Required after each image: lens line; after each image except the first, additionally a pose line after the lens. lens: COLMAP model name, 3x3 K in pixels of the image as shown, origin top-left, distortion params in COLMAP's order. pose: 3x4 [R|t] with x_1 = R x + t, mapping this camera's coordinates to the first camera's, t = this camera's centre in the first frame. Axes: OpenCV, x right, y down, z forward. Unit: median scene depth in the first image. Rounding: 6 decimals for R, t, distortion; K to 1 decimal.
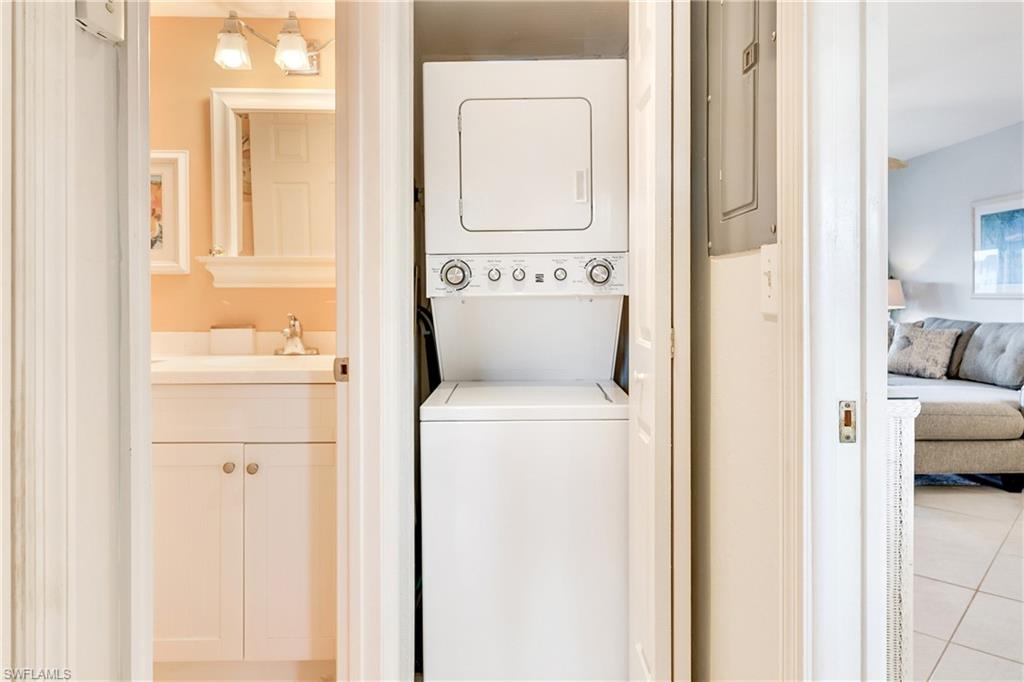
lens RADIAL K [[658.6, 0, 512.4], [0, 658.6, 299.8], [0, 0, 1]] dist [-0.001646, -0.000388]
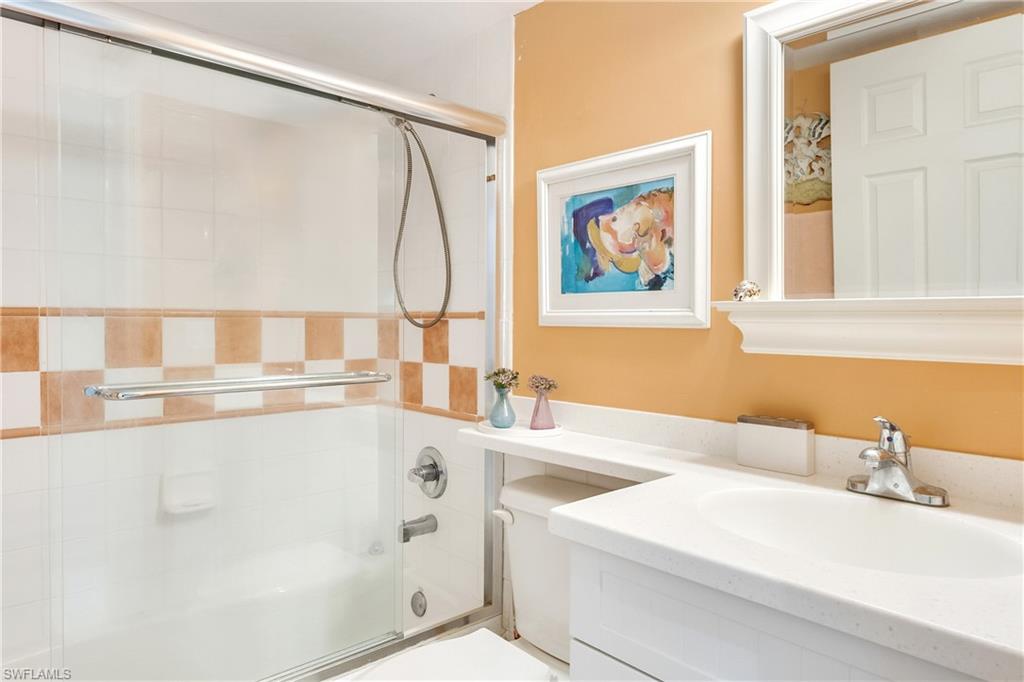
lens RADIAL K [[649.7, 0, 509.3], [0, 649.7, 331.8], [0, 0, 1]] dist [0.001519, -0.002209]
pose [[0.651188, 0.019806, -0.758658, -0.146698], [-0.009915, 0.999796, 0.017591, -0.045343], [0.758852, -0.003933, 0.651252, 0.456823]]
